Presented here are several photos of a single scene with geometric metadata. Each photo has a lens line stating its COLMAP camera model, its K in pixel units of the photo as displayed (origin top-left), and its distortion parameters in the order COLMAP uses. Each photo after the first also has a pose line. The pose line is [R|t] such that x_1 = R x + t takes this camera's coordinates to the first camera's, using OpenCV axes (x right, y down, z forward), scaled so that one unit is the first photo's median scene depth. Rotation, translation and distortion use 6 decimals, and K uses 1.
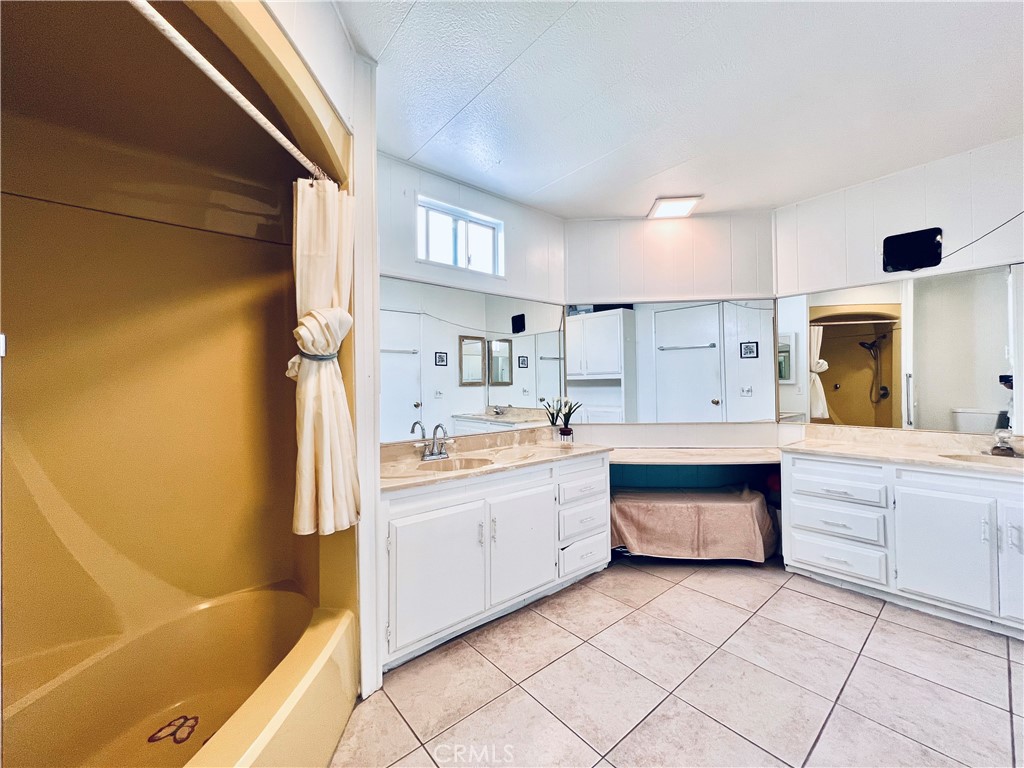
lens RADIAL K [[411.0, 0, 561.9], [0, 411.0, 376.9], [0, 0, 1]] dist [-0.003807, 0.000220]
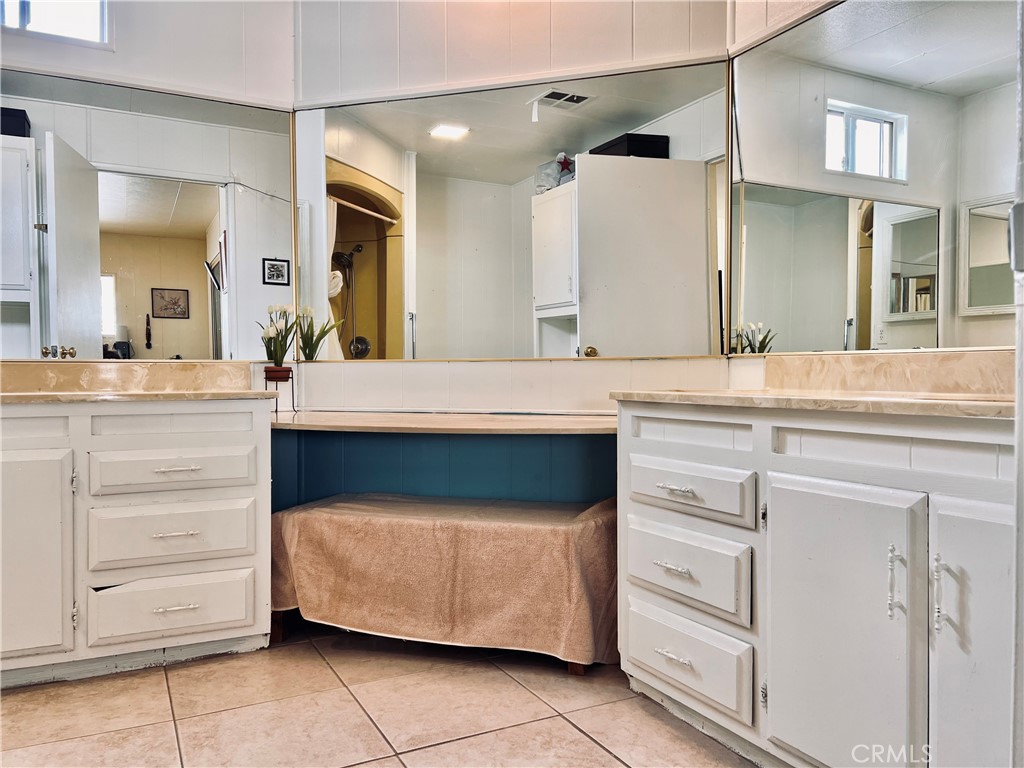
lens RADIAL K [[794.1, 0, 557.2], [0, 794.1, 377.6], [0, 0, 1]] dist [0.015718, -0.011522]
pose [[0.976857, 0.008878, -0.213711, 0.636331], [-0.000819, 0.999286, 0.037766, 0.122551], [0.213894, -0.036717, 0.976167, 0.192293]]
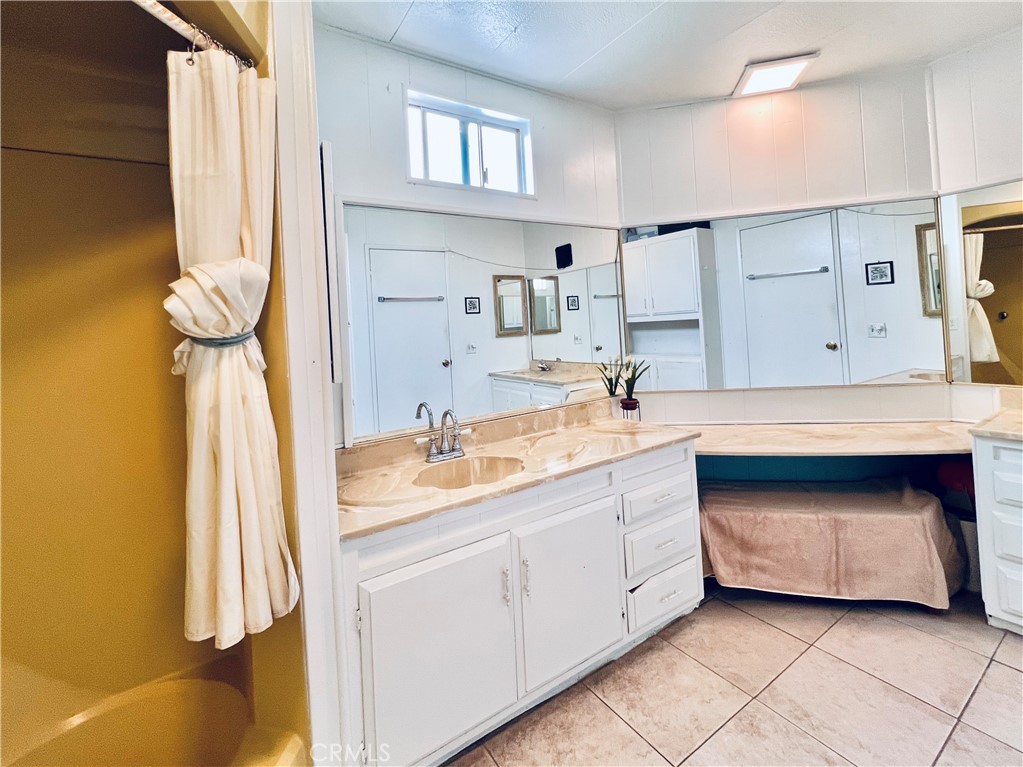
lens RADIAL K [[470.7, 0, 562.5], [0, 470.7, 324.9], [0, 0, 1]] dist [-0.009241, 0.001355]
pose [[0.990839, -0.044970, -0.127338, 0.005674], [0.047910, 0.998649, 0.020121, -0.034702], [0.126261, -0.026038, 0.991655, 0.206532]]
